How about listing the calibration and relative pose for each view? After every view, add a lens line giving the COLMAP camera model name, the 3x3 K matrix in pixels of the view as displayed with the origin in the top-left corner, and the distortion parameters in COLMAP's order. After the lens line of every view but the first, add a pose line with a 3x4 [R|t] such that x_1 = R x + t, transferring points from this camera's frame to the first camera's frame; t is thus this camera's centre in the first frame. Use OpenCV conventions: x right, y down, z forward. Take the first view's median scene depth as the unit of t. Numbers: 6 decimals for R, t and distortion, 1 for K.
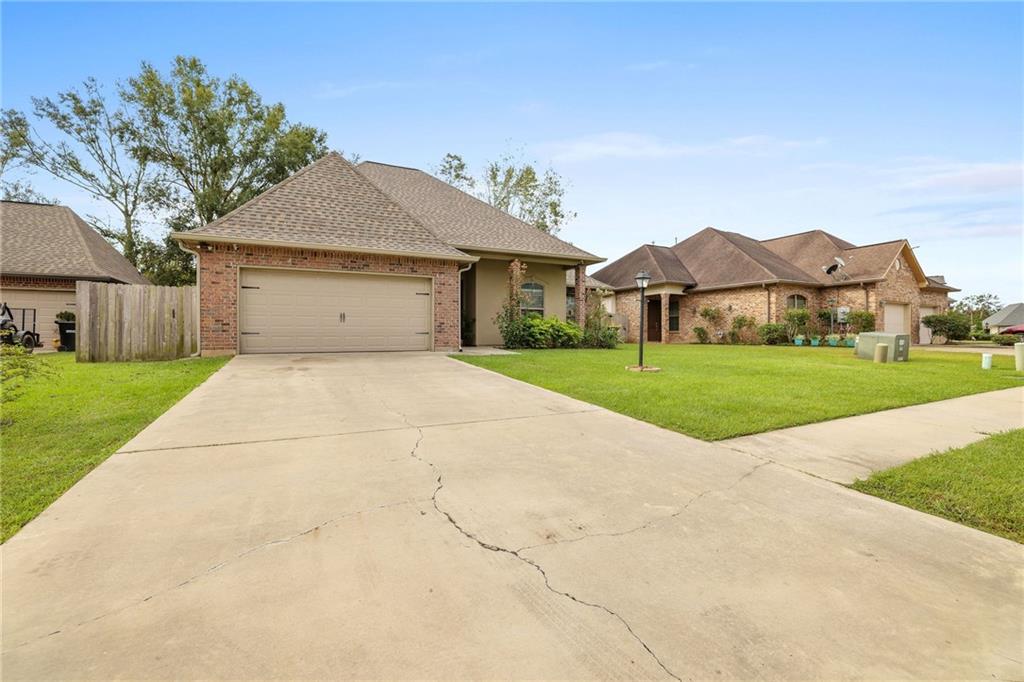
lens RADIAL K [[437.3, 0, 509.1], [0, 437.3, 337.6], [0, 0, 1]] dist [-0.044837, 0.009946]
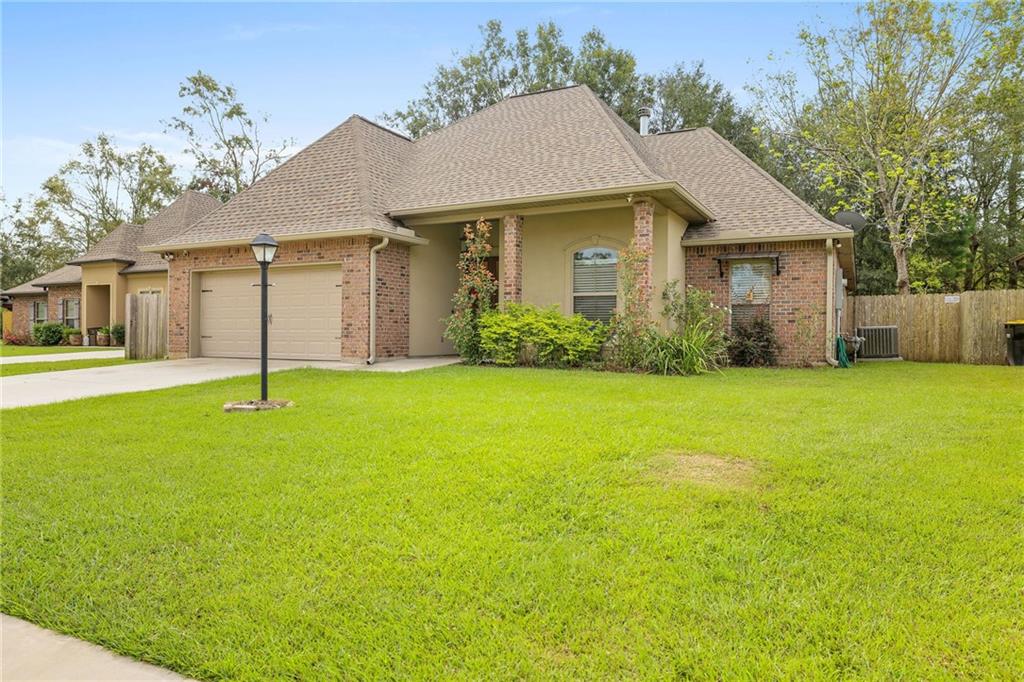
lens RADIAL K [[660.7, 0, 507.1], [0, 660.7, 339.1], [0, 0, 1]] dist [-0.003553, -0.000171]
pose [[0.592184, 0.010278, -0.805737, 0.936619], [-0.010050, 0.999935, 0.005370, -0.017765], [0.805740, 0.004917, 0.592249, 0.587776]]
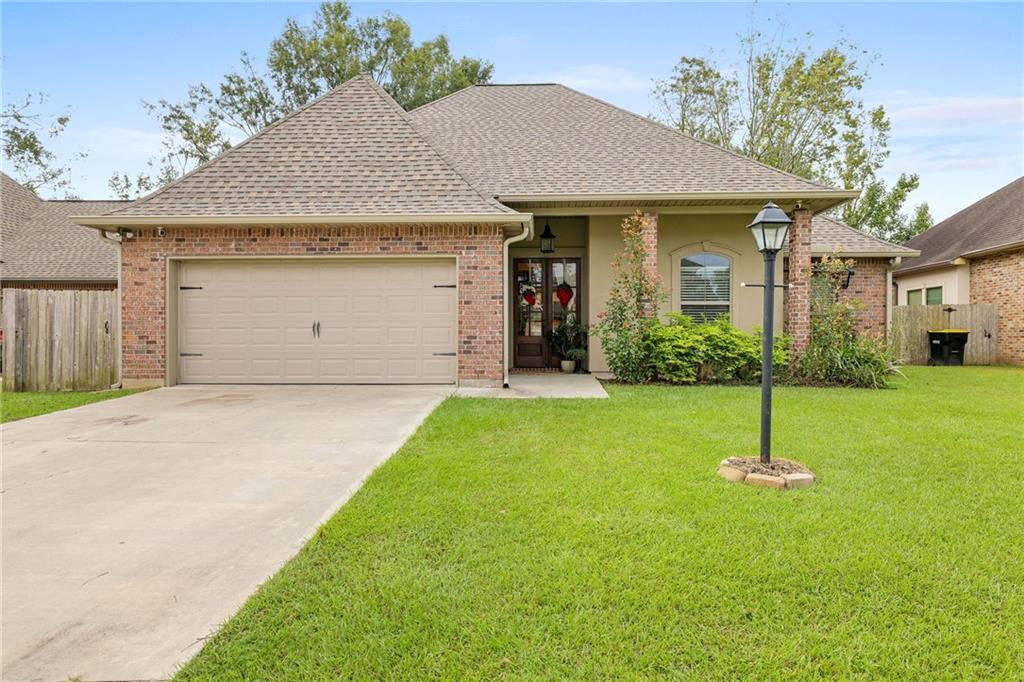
lens RADIAL K [[613.6, 0, 512.0], [0, 613.6, 341.0], [0, 0, 1]] dist [0.003448, 0.000054]
pose [[0.877797, 0.001123, -0.479031, 0.286439], [-0.001284, 0.999999, -0.000009, -0.028942], [0.479031, 0.000623, 0.877798, 0.344966]]
